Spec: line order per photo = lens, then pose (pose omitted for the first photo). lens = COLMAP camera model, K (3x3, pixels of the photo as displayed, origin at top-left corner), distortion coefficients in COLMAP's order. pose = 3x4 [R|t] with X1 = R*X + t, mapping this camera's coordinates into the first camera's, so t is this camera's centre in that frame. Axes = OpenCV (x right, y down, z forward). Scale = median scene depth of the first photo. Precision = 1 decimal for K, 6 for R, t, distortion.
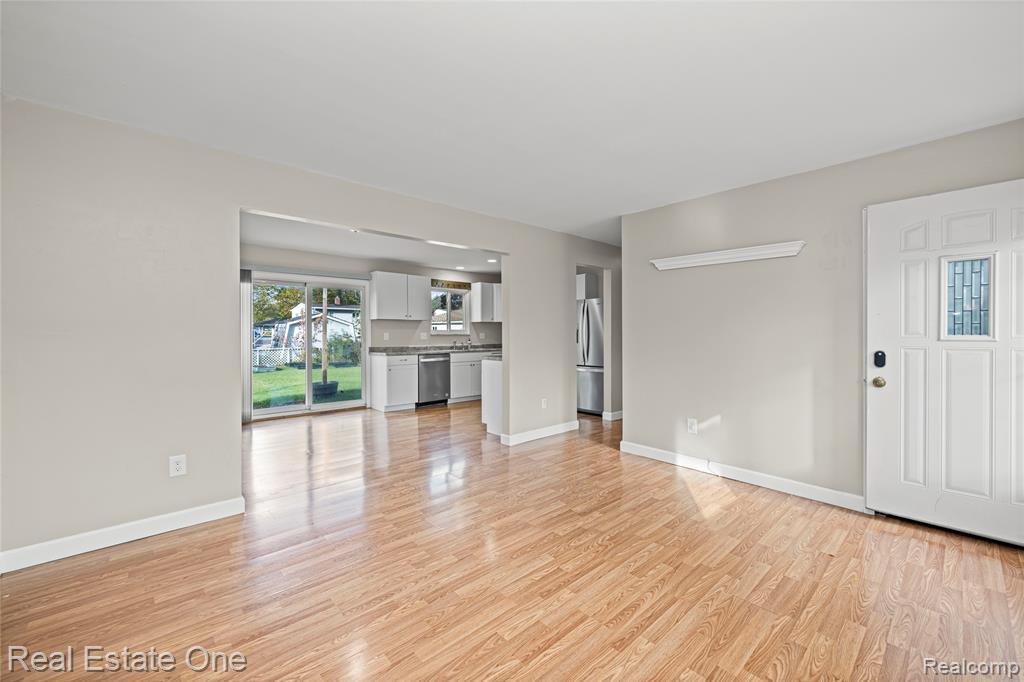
lens RADIAL K [[411.6, 0, 512.0], [0, 411.6, 341.0], [0, 0, 1]] dist [0.000057, -0.000011]
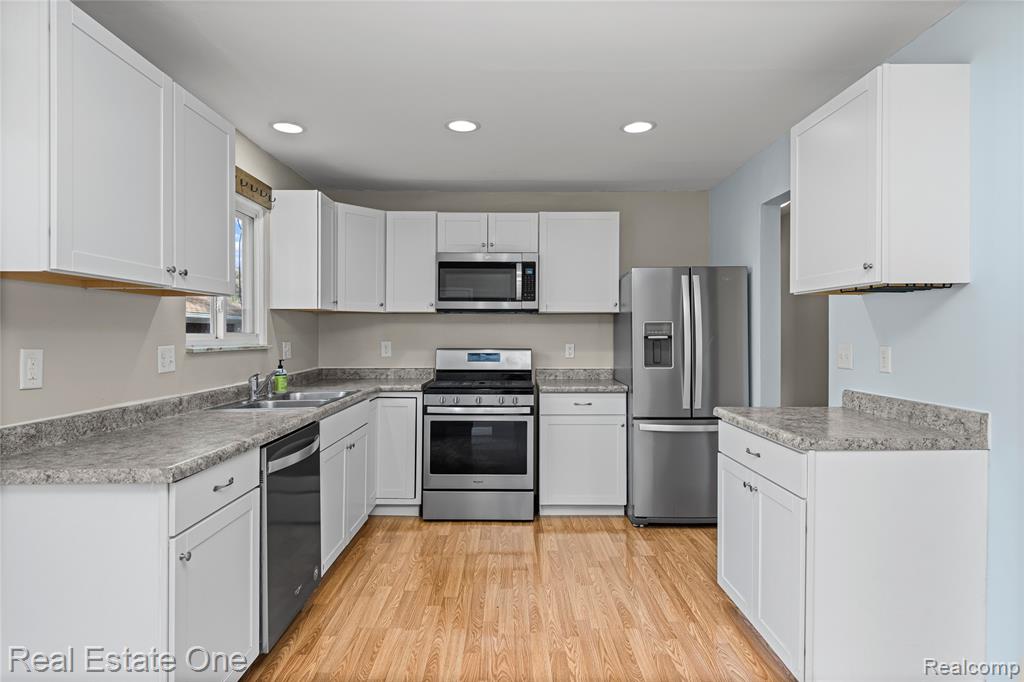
lens RADIAL K [[560.0, 0, 512.0], [0, 560.0, 341.0], [0, 0, 1]] dist [-0.001116, -0.000049]
pose [[0.667775, -0.006625, 0.744334, -0.339830], [0.011311, 0.999935, -0.001247, -0.020082], [-0.744277, 0.009252, 0.667807, 0.645409]]
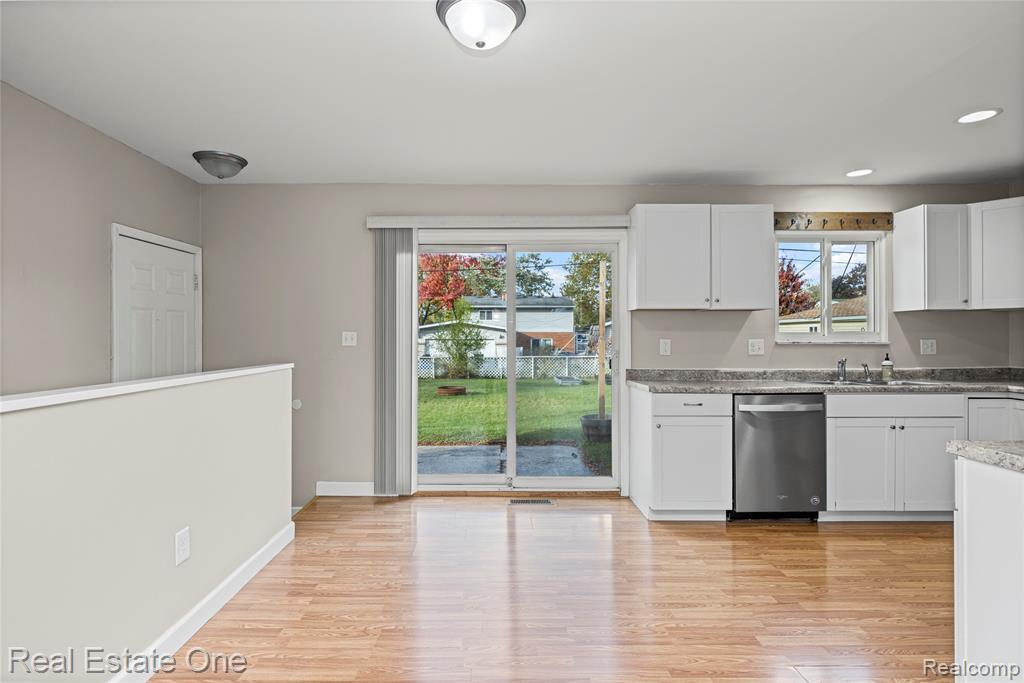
lens RADIAL K [[522.4, 0, 498.0], [0, 522.4, 338.1], [0, 0, 1]] dist [-0.002634, -0.000597]
pose [[0.739108, 0.001213, -0.673586, -0.048437], [-0.012350, 0.999855, -0.011752, -0.011502], [0.673474, 0.017005, 0.739016, 0.429630]]
